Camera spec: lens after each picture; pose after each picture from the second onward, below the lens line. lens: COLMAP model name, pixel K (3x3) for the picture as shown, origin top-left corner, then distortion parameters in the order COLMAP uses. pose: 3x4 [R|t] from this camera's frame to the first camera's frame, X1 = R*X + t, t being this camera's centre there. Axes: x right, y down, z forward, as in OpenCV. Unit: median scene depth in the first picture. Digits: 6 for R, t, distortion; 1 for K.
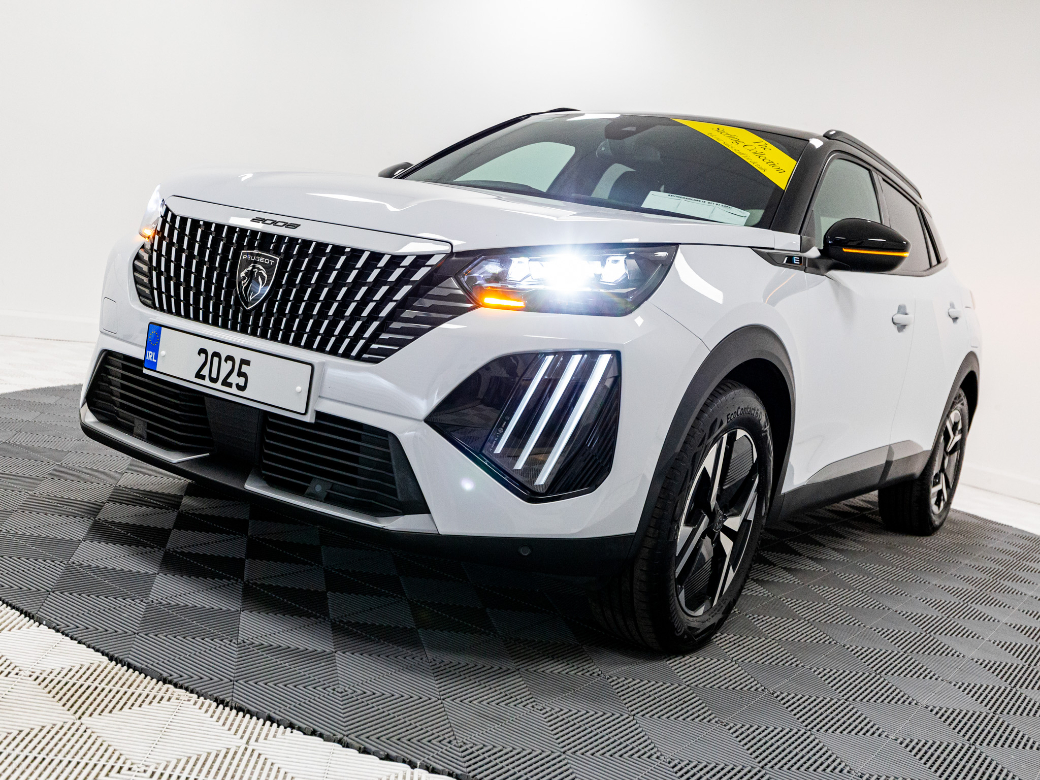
lens RADIAL K [[1051.4, 0, 516.2], [0, 1051.4, 379.5], [0, 0, 1]] dist [0.005334, 0.000000]
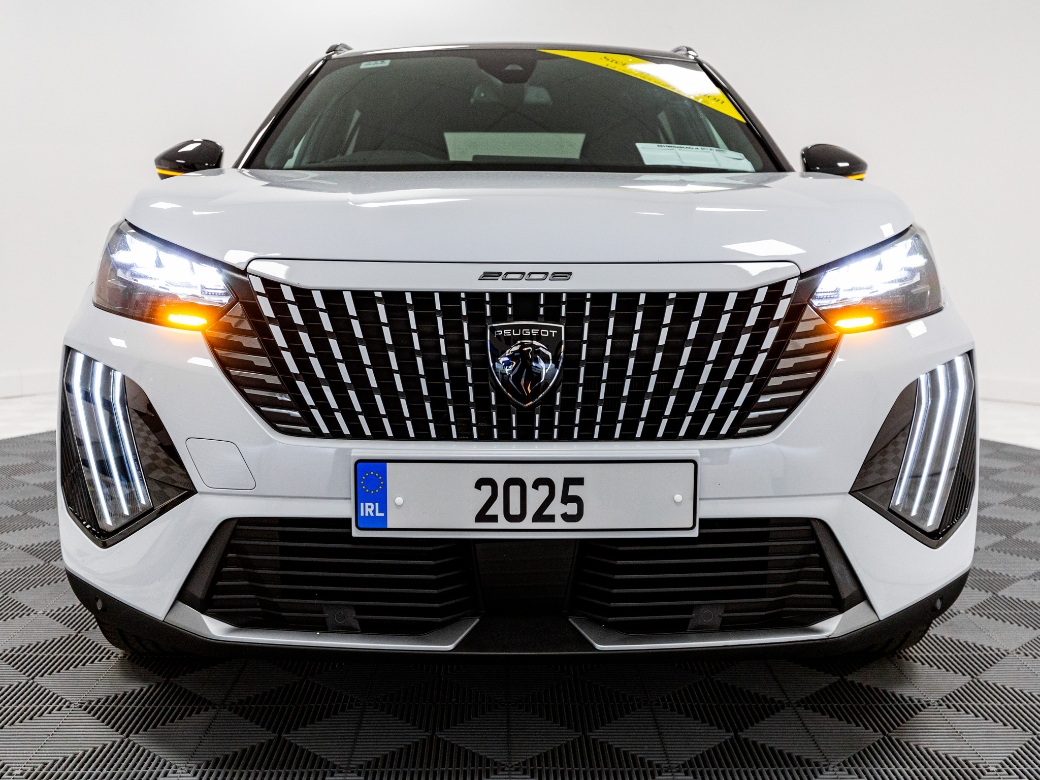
lens RADIAL K [[1051.4, 0, 518.1], [0, 1051.4, 394.2], [0, 0, 1]] dist [0.005334, 0.000000]
pose [[0.838532, -0.237362, 0.490431, -0.614261], [0.200210, 0.971380, 0.127819, -0.168539], [-0.506734, -0.008991, 0.862055, 0.413489]]
